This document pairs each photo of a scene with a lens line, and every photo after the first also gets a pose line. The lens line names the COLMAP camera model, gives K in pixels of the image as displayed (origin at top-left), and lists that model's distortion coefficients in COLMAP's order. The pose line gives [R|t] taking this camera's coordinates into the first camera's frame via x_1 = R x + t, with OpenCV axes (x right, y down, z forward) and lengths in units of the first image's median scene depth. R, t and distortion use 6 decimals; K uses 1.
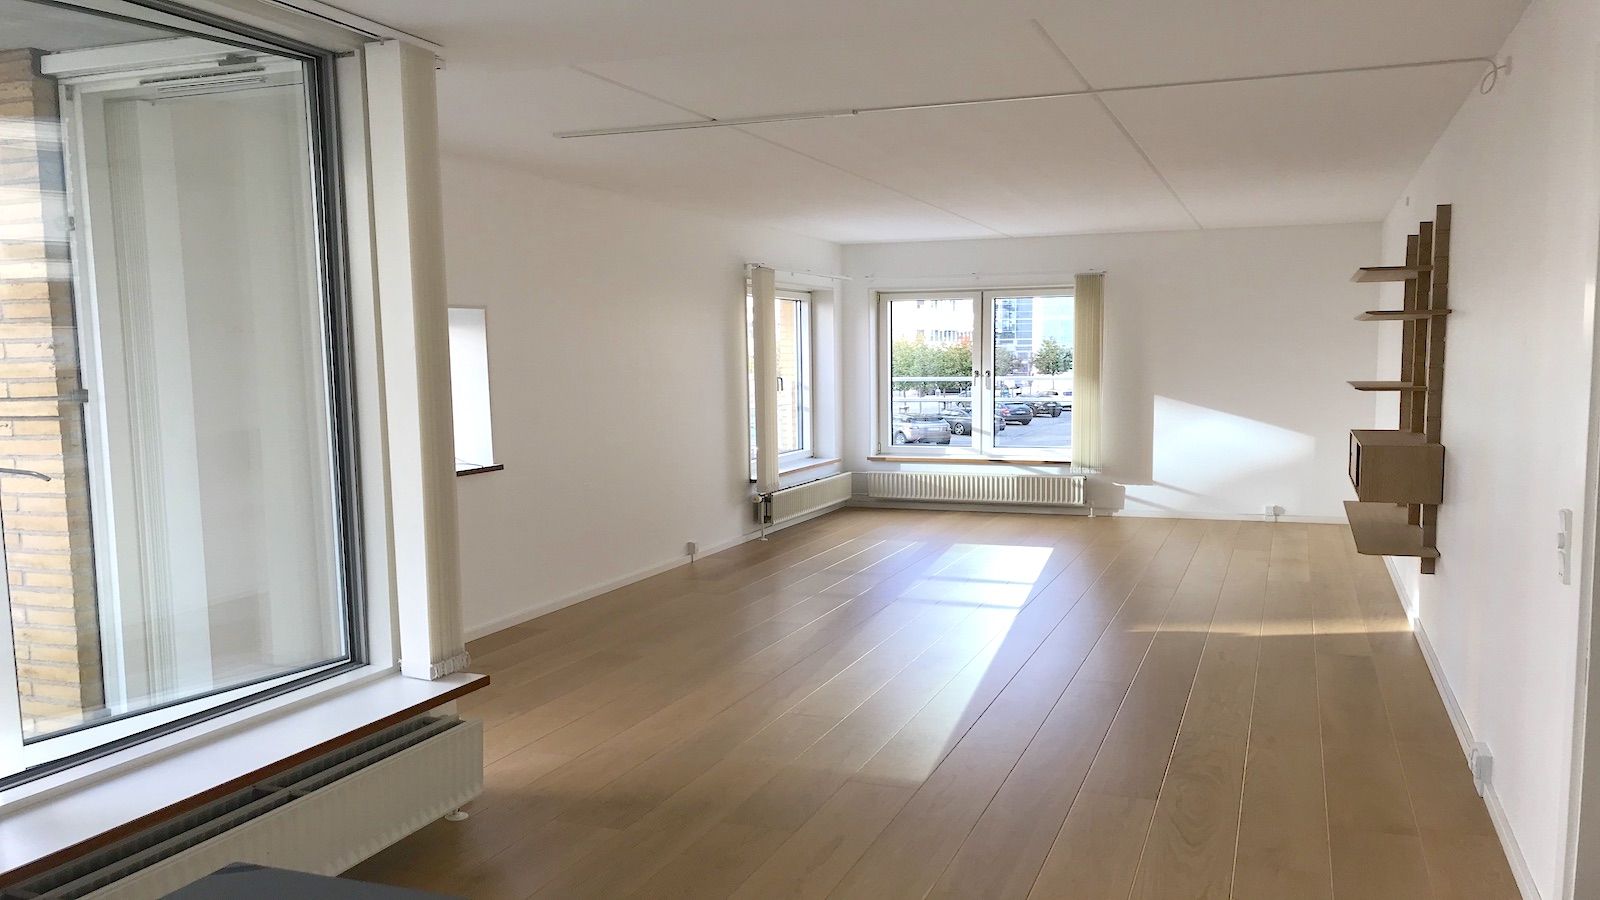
lens RADIAL K [[1287.8, 0, 800.0], [0, 1287.8, 450.0], [0, 0, 1]] dist [0.011537, 0.006551]
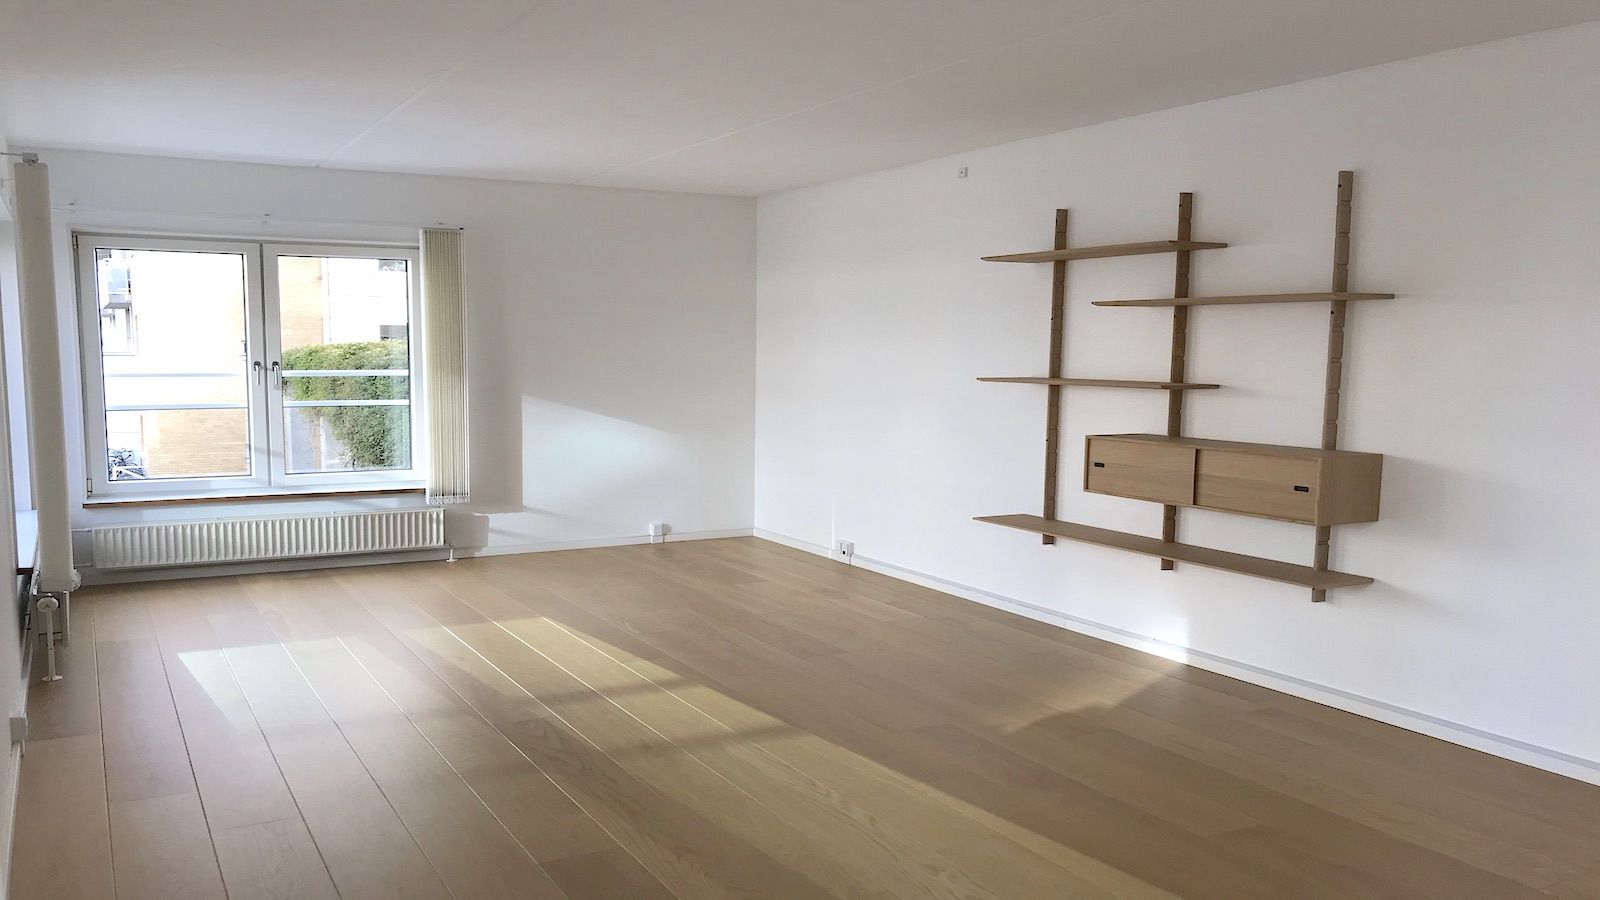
lens RADIAL K [[1281.7, 0, 797.6], [0, 1281.7, 489.7], [0, 0, 1]] dist [0.001987, -0.000775]
pose [[0.641916, -0.073363, 0.763257, -0.205785], [0.044717, 0.997300, 0.058251, -0.023145], [-0.765470, -0.003261, 0.643463, 0.375621]]
